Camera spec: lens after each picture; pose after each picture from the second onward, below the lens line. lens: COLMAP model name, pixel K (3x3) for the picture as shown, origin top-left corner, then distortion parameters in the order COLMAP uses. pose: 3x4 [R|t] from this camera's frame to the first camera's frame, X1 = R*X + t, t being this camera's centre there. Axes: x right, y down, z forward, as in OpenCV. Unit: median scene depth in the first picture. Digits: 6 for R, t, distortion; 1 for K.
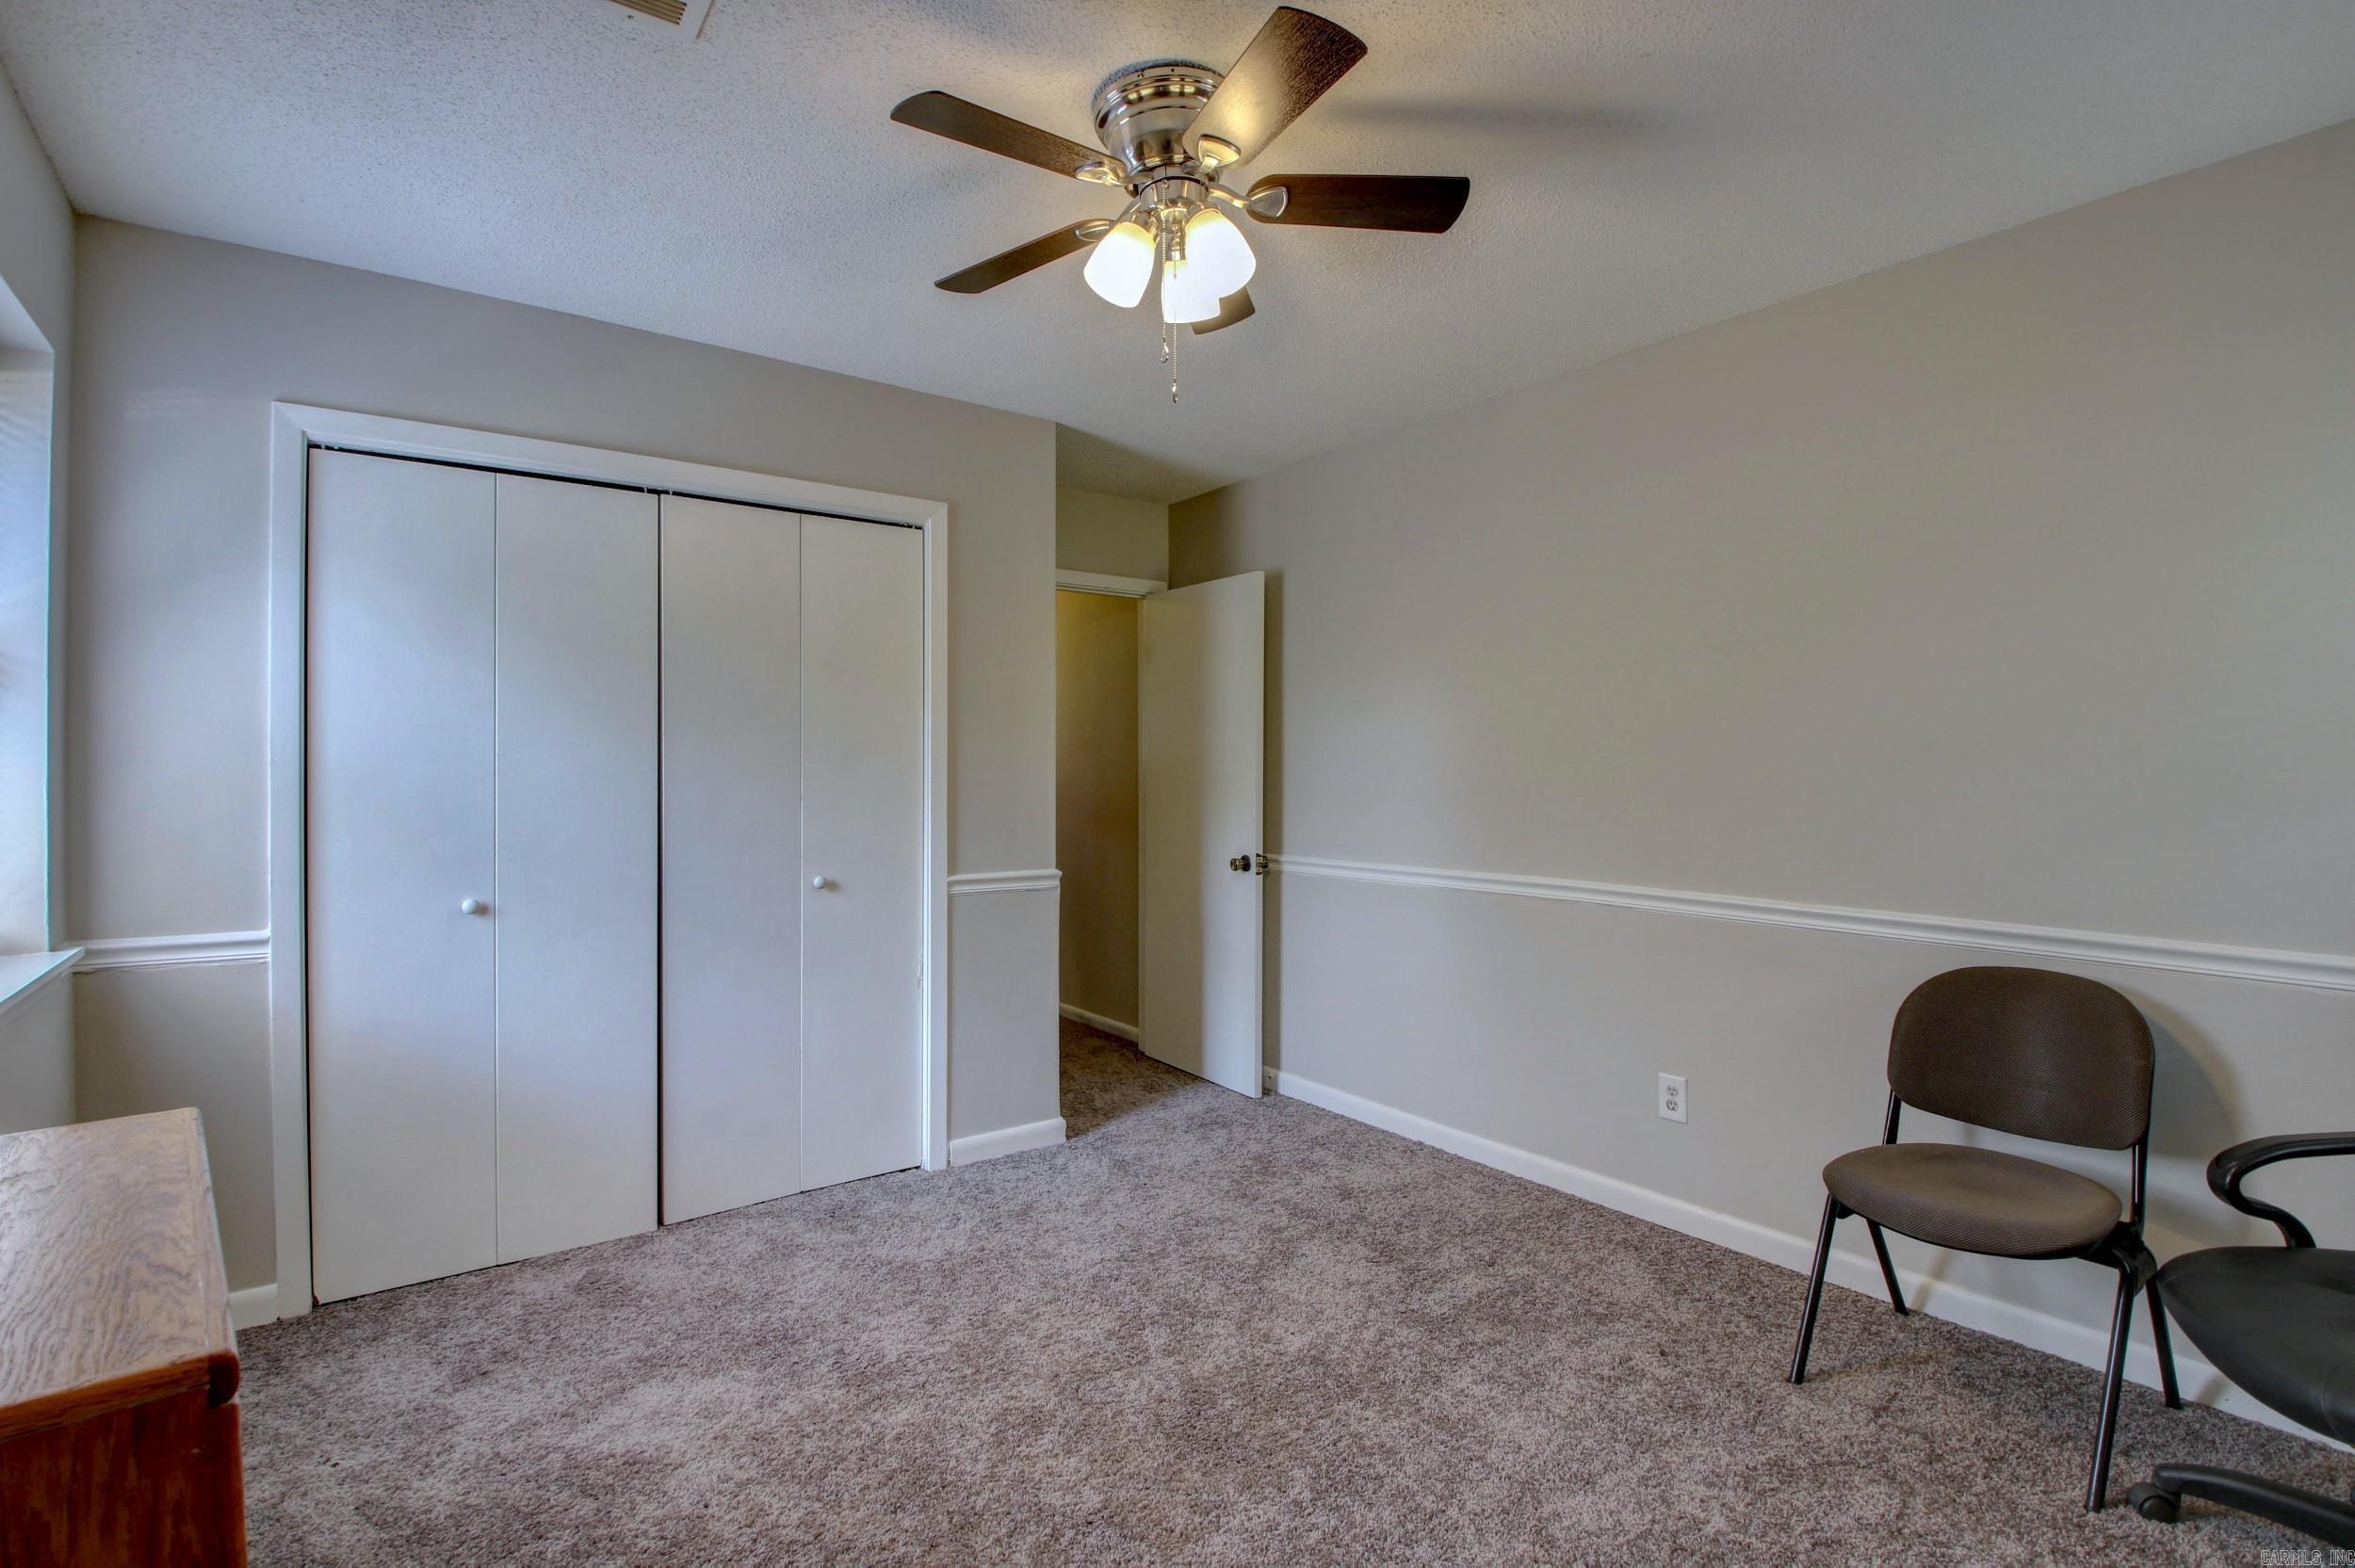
lens RADIAL K [[1099.4, 0, 1177.2], [0, 1099.4, 777.7], [0, 0, 1]] dist [0.017964, -0.025388]
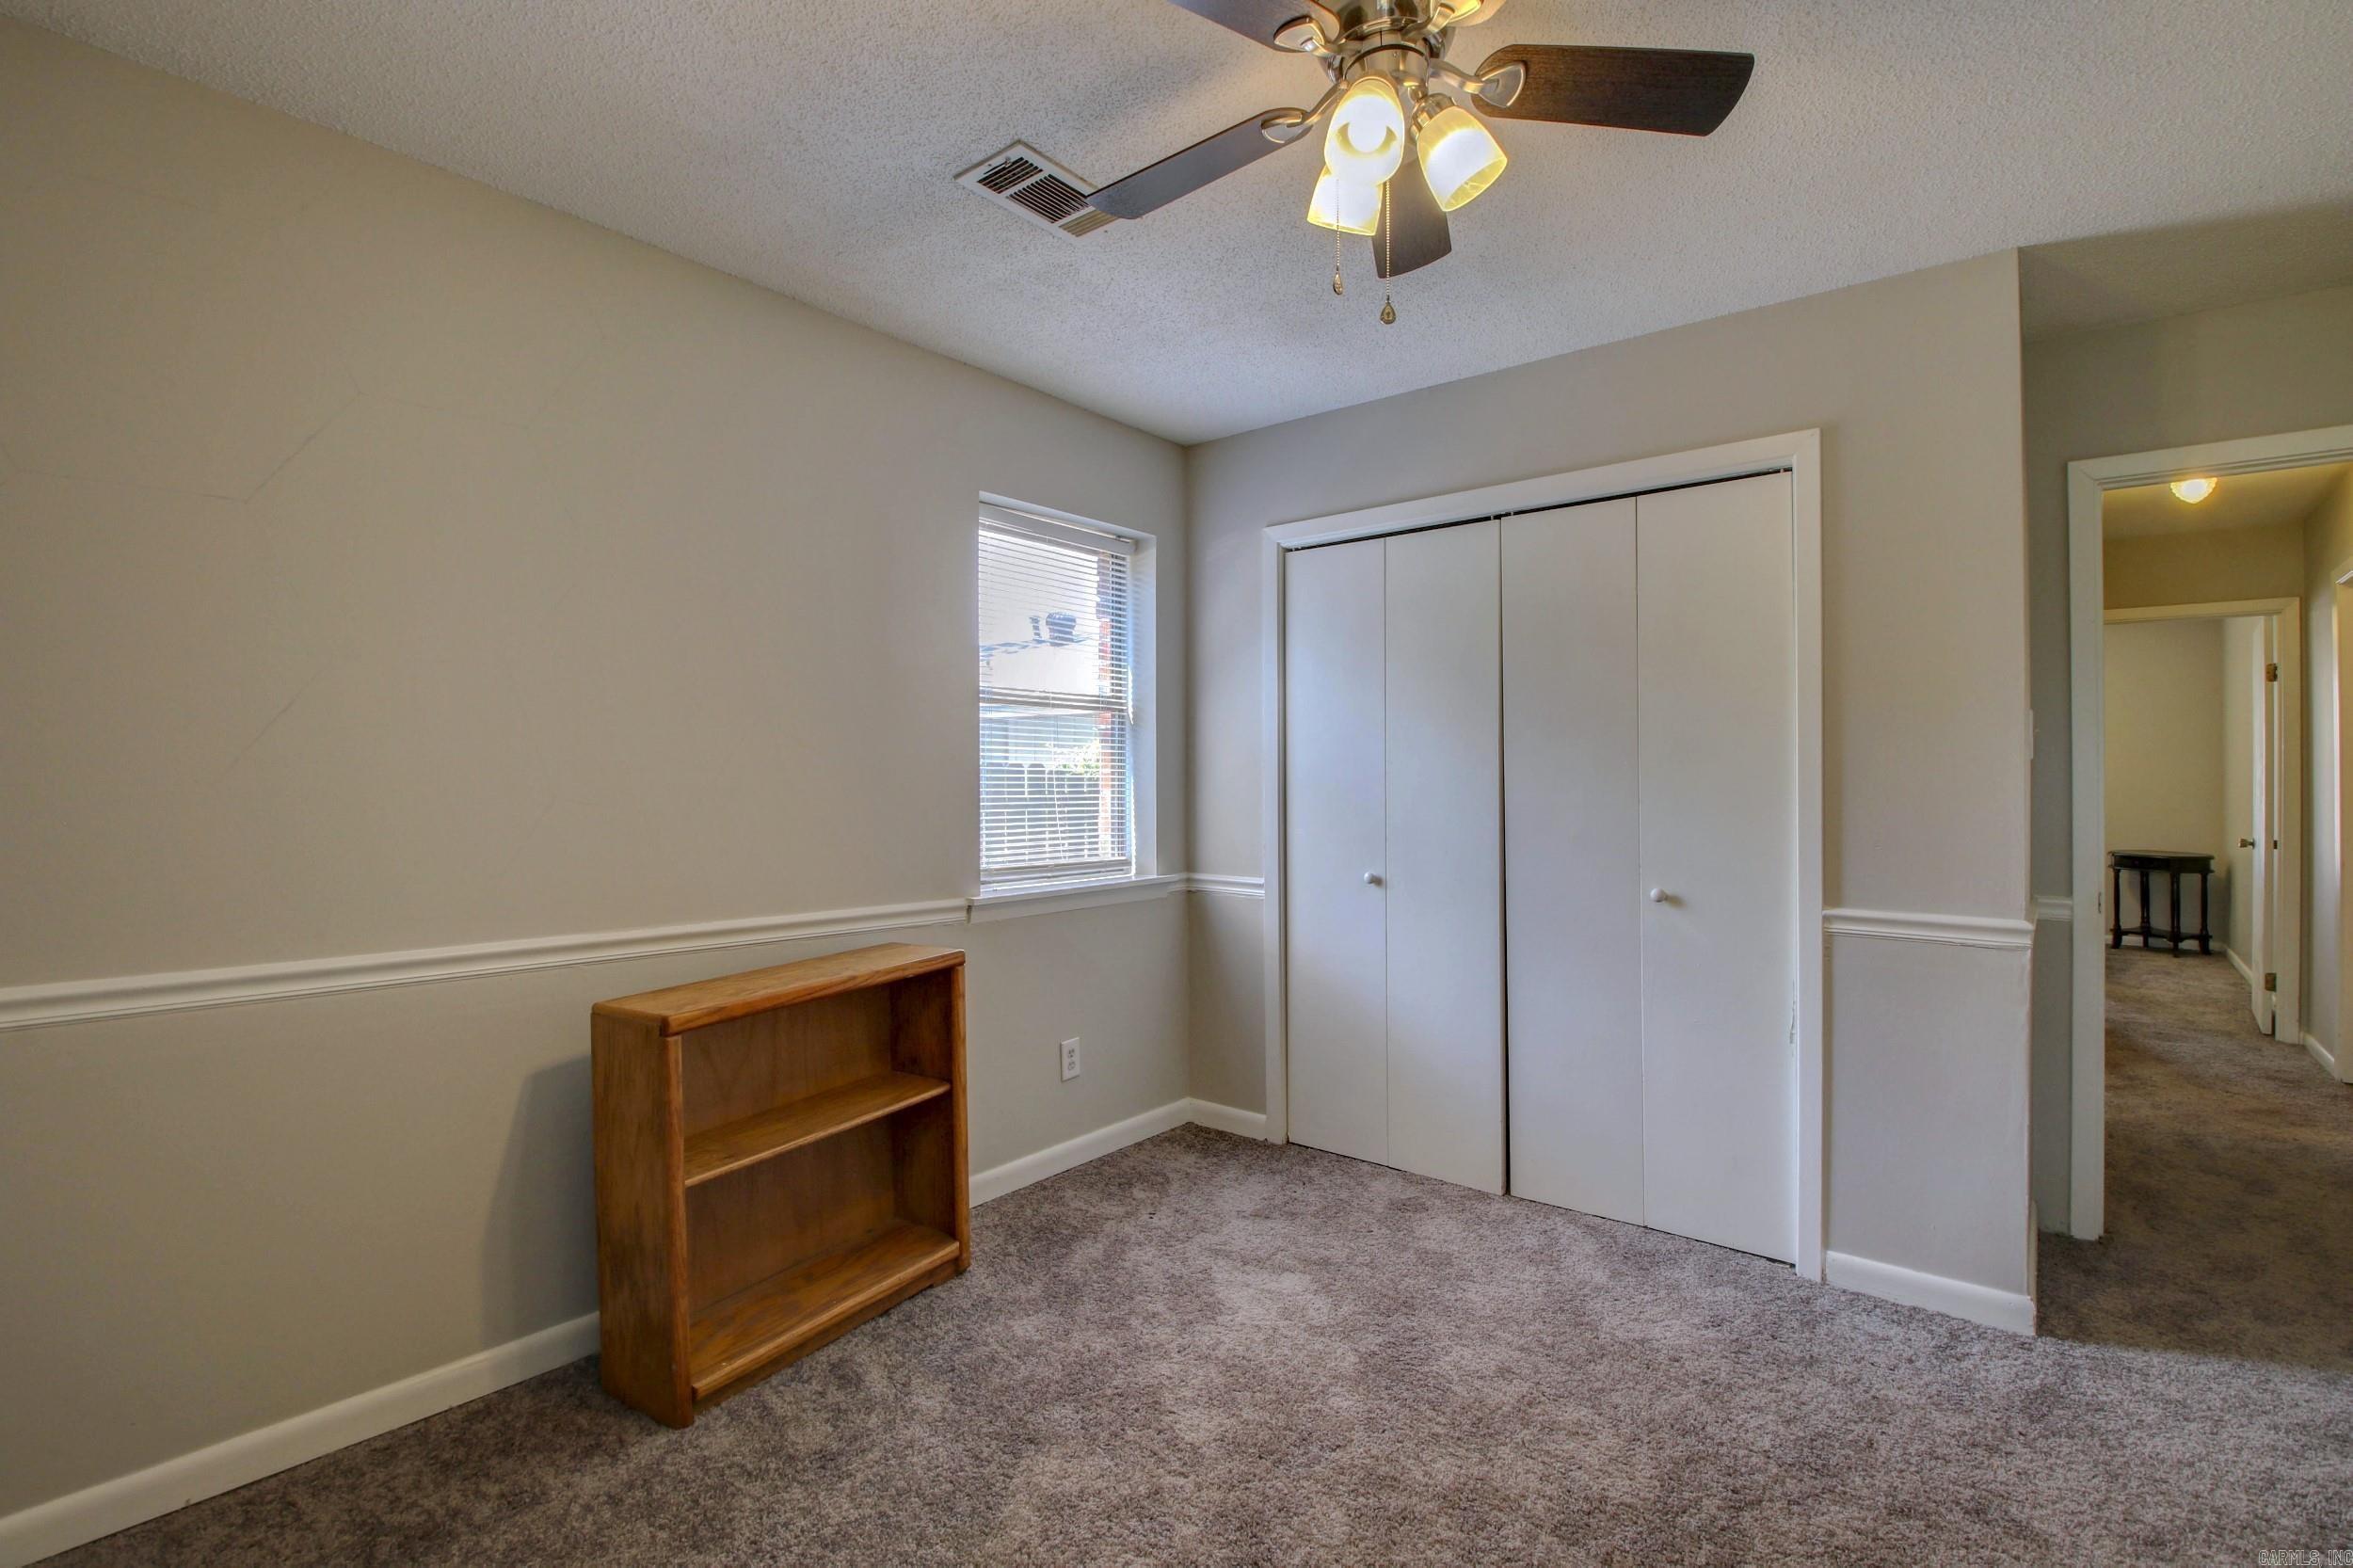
lens RADIAL K [[1098.6, 0, 1176.2], [0, 1098.6, 777.7], [0, 0, 1]] dist [0.017964, -0.025388]
pose [[0.242123, 0.004311, -0.970236, 0.507599], [-0.001935, 0.999990, 0.003961, -0.005141], [0.970244, 0.000919, 0.242129, 0.430718]]
